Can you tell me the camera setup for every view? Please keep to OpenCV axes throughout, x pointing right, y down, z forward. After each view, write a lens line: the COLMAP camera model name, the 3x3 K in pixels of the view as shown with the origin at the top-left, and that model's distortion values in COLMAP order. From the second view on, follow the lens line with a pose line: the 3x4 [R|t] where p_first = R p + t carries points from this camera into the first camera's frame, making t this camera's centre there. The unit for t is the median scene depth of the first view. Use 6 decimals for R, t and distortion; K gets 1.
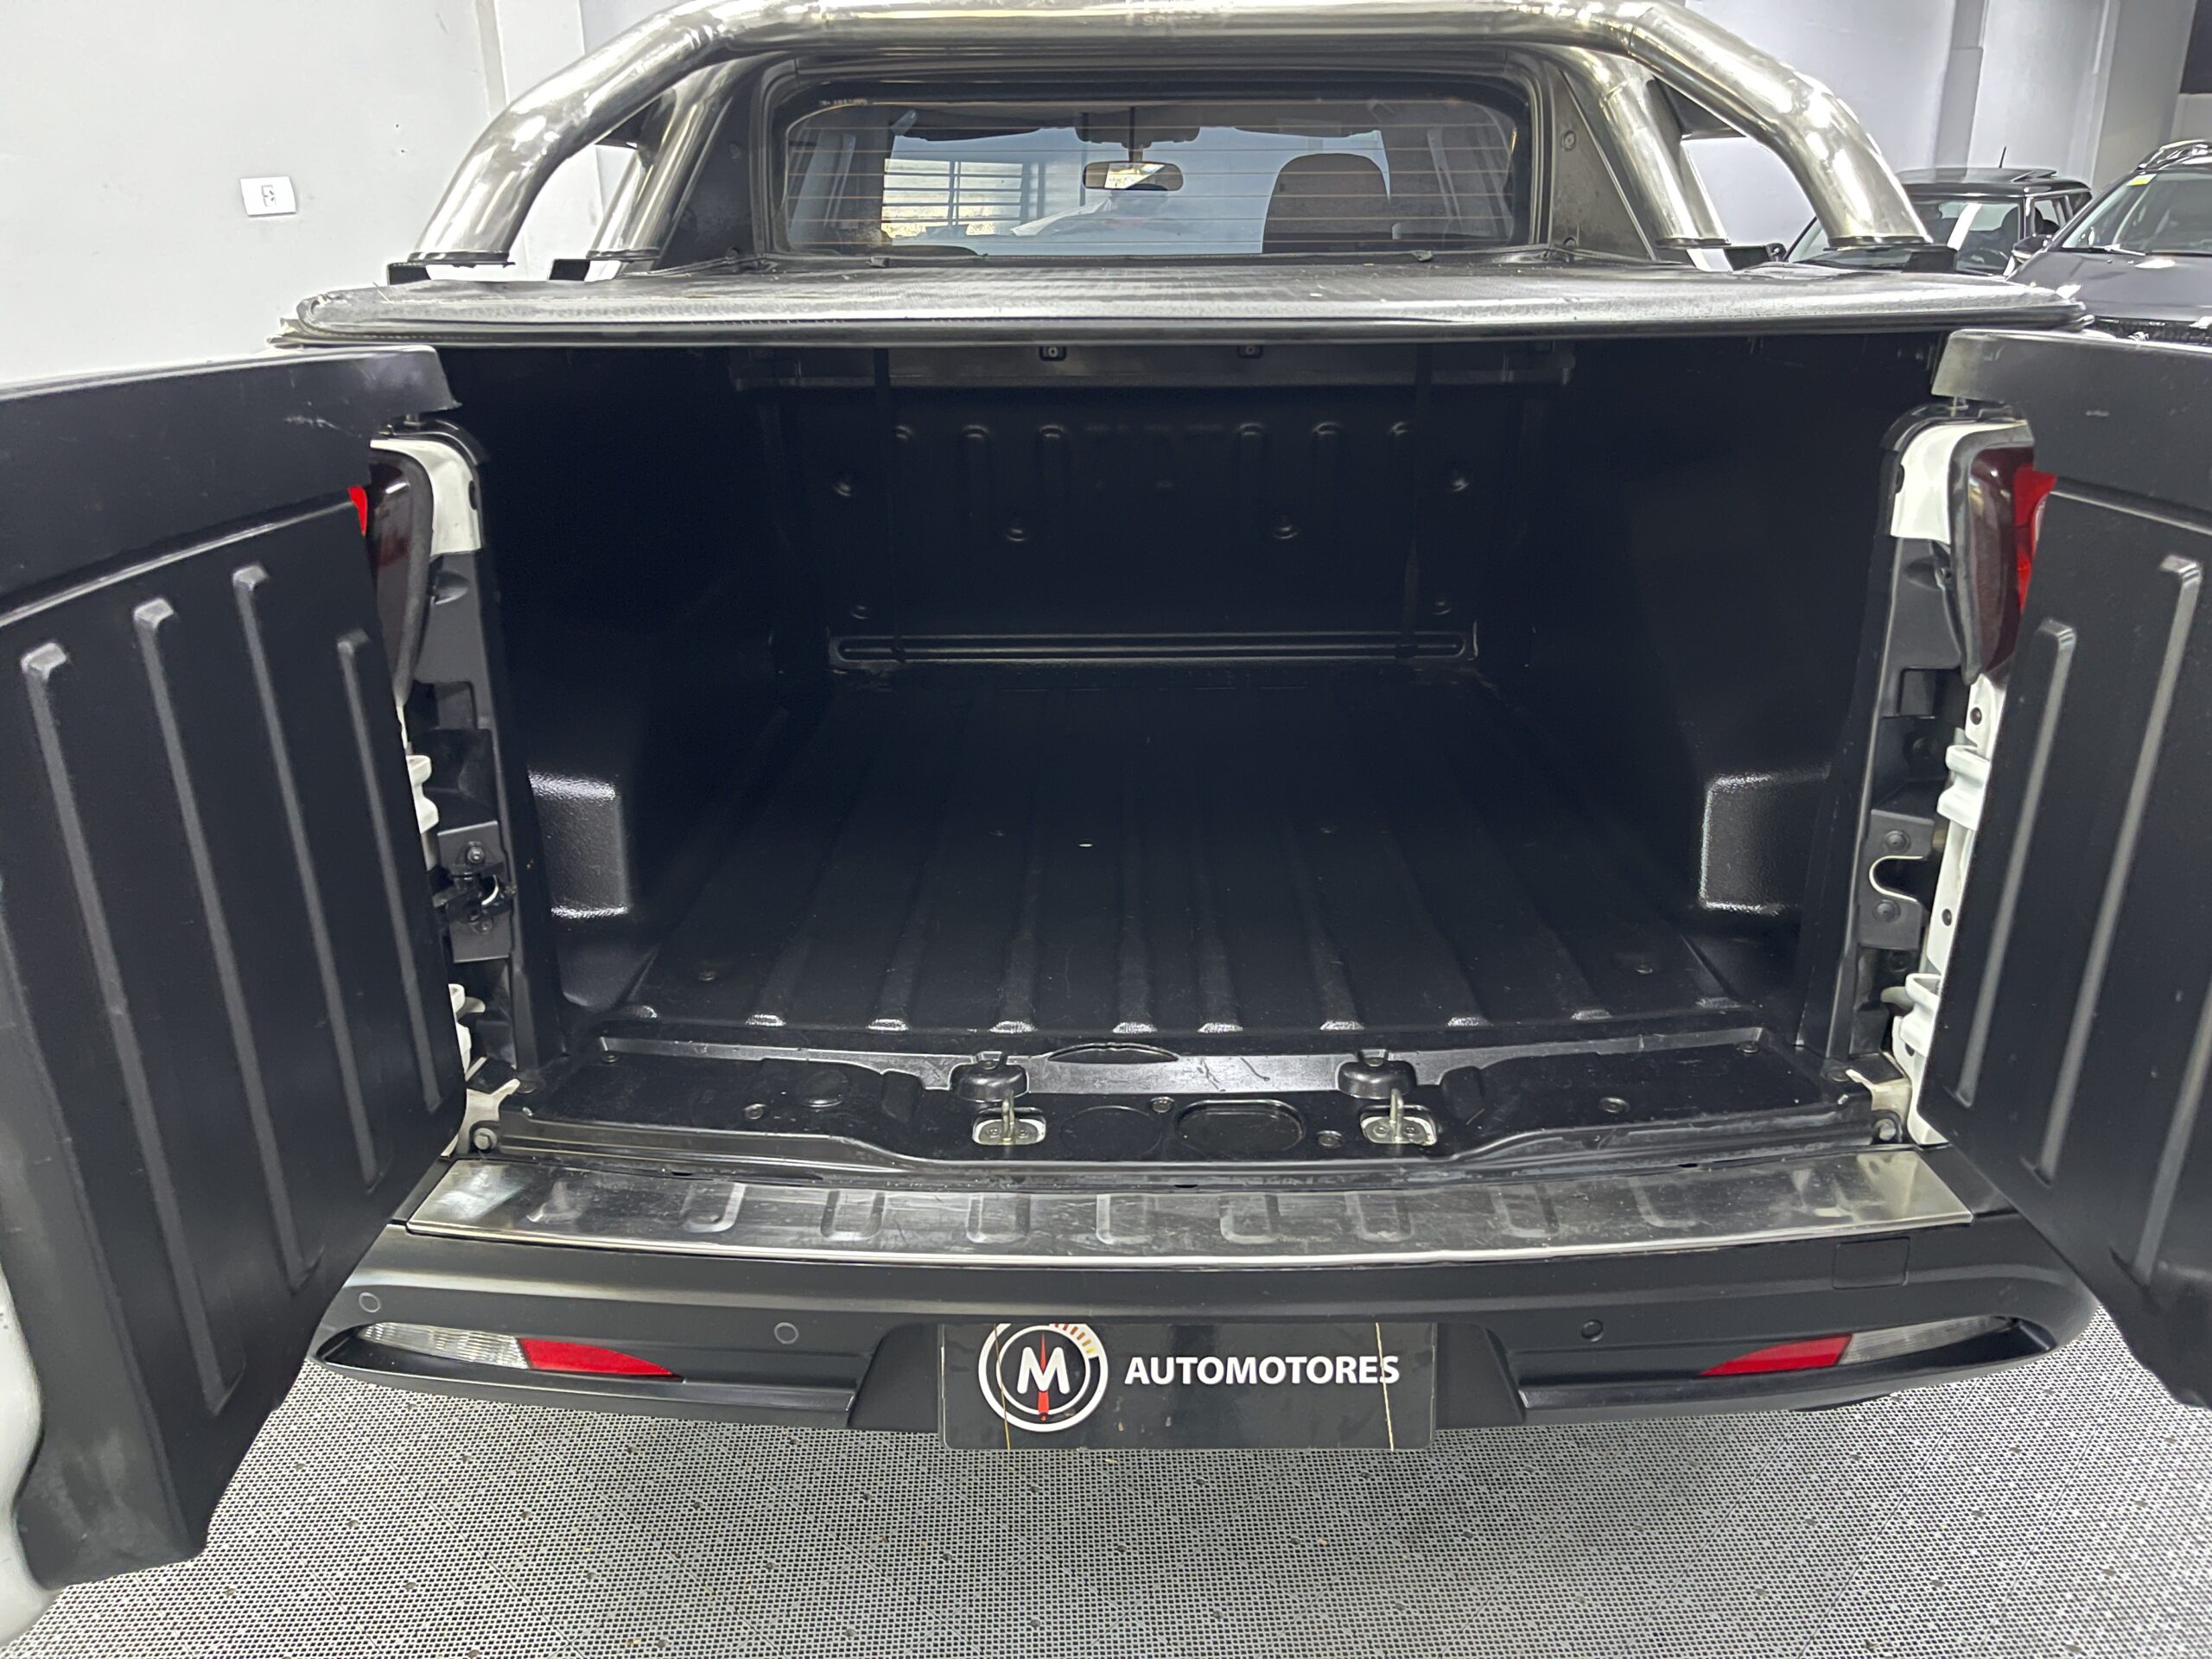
lens RADIAL K [[1682.6, 0, 1108.4], [0, 1682.6, 872.6], [0, 0, 1]] dist [0.046158, -0.253220]
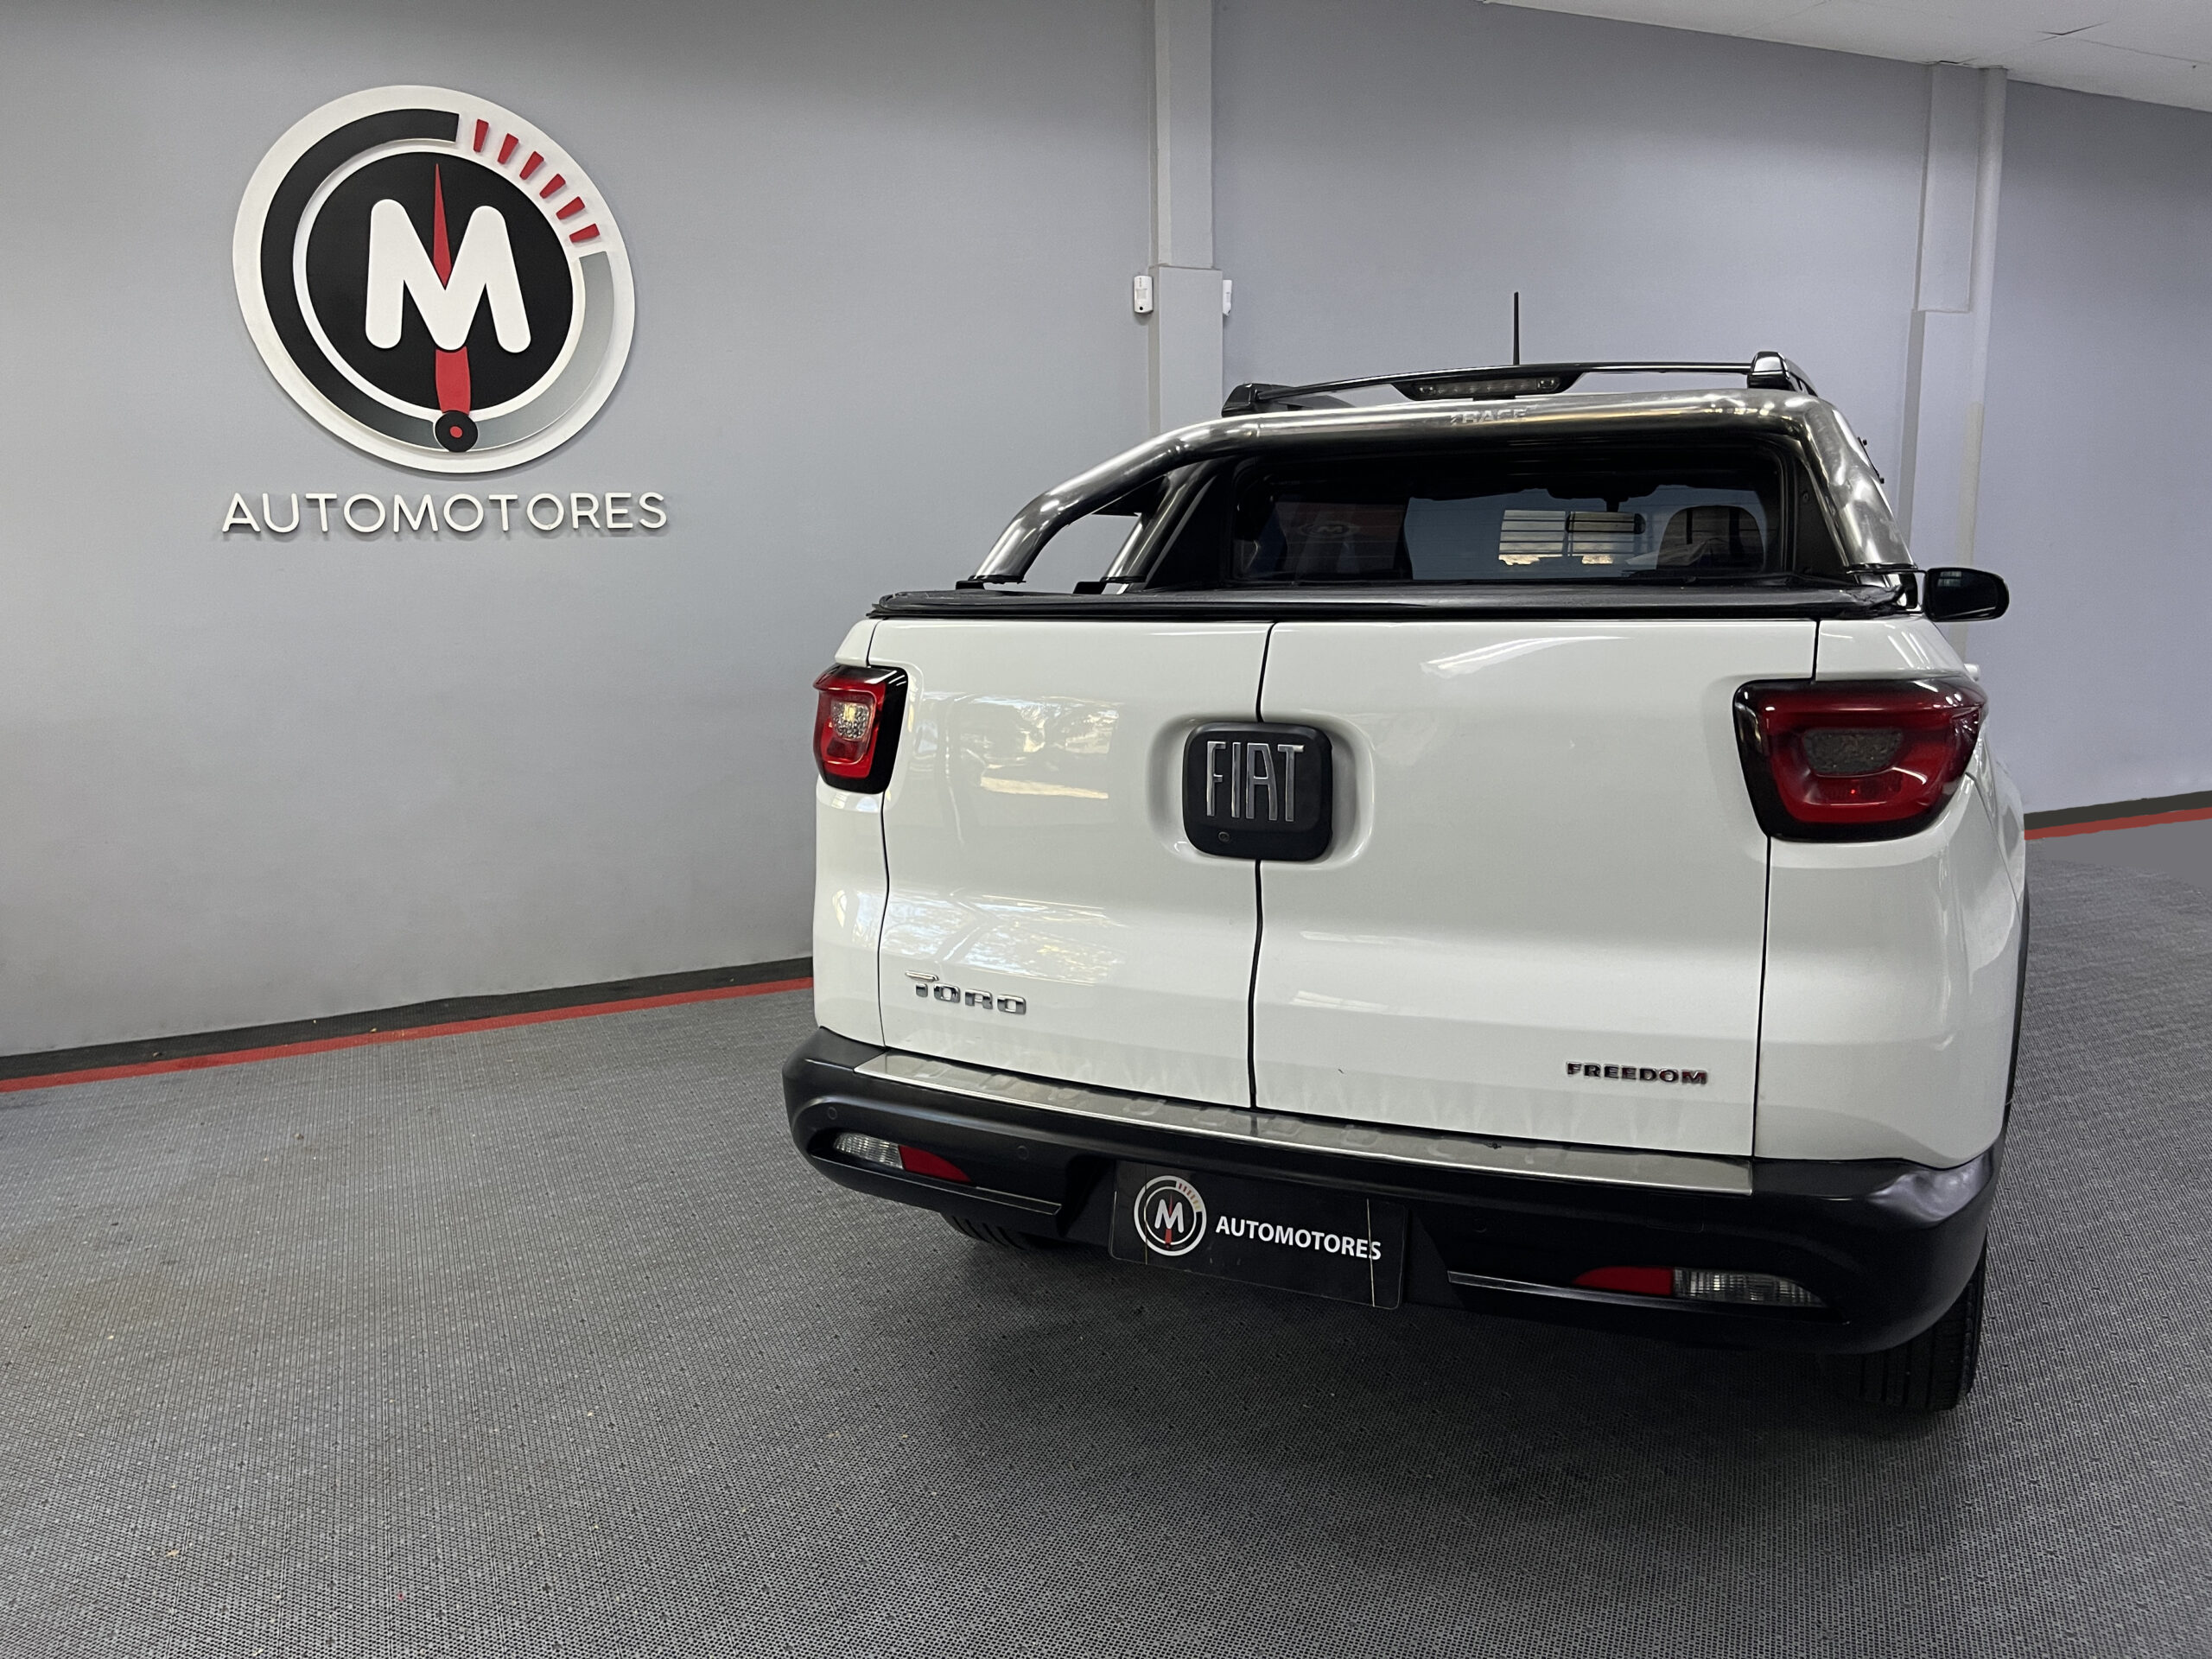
lens RADIAL K [[1724.9, 0, 1106.0], [0, 1724.9, 829.5], [0, 0, 1]] dist [0.031129, -0.002847]
pose [[0.911656, 0.061232, -0.406366, 0.570737], [-0.144758, 0.973307, -0.178095, 0.236215], [0.384614, 0.221186, 0.896186, -0.632811]]
